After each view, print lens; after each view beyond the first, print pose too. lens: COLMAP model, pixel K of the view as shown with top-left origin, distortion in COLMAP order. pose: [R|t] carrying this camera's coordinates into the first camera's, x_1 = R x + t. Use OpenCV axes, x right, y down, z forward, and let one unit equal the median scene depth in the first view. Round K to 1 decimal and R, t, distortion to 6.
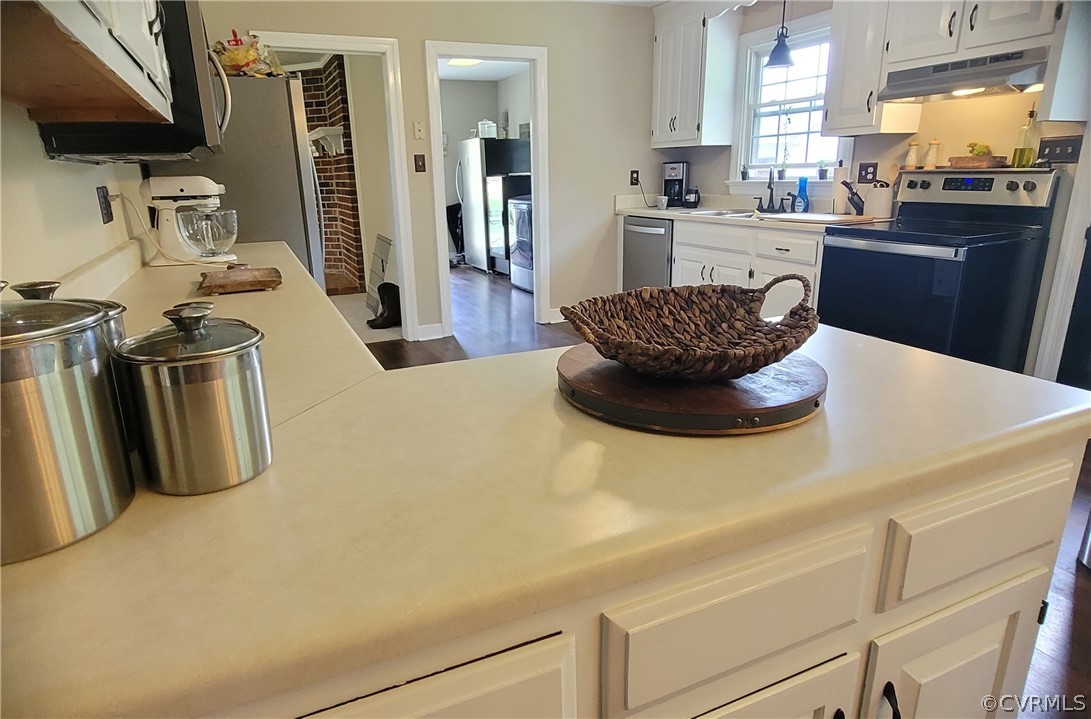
lens RADIAL K [[649.8, 0, 542.8], [0, 649.8, 360.2], [0, 0, 1]] dist [0.000829, 0.000042]
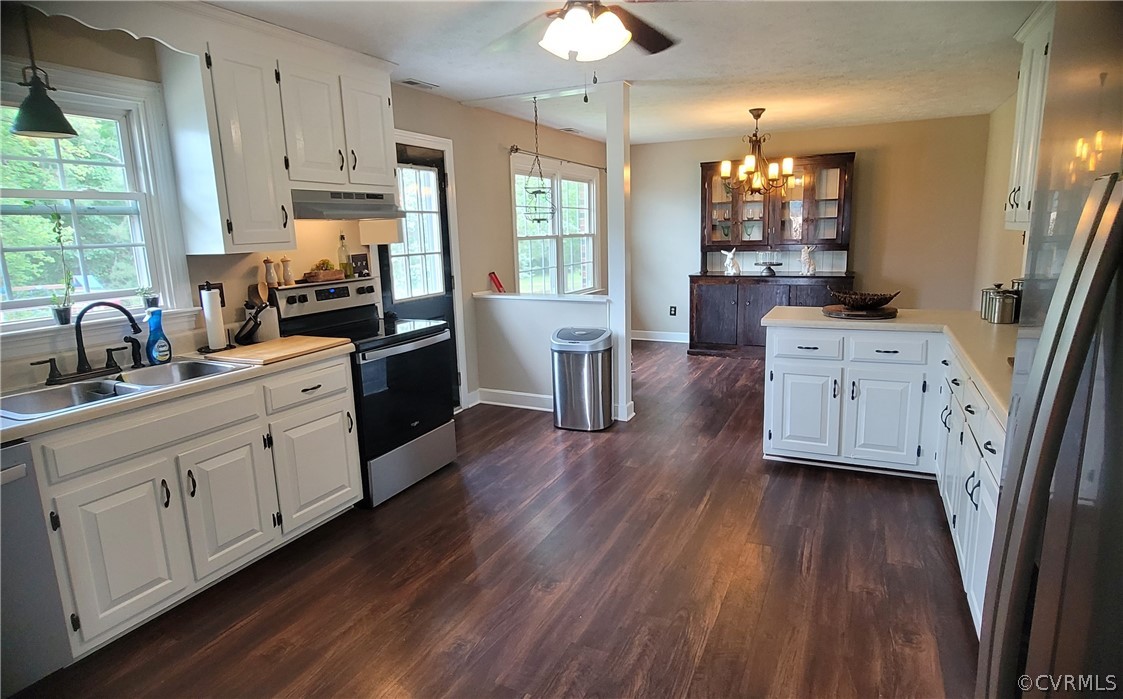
lens RADIAL K [[627.9, 0, 561.3], [0, 627.9, 348.9], [0, 0, 1]] dist [-0.004814, -0.001088]
pose [[-0.635034, -0.104522, 0.765380, -0.435812], [0.256849, 0.905861, 0.336814, -0.422780], [-0.728533, 0.410476, -0.548407, 1.266824]]
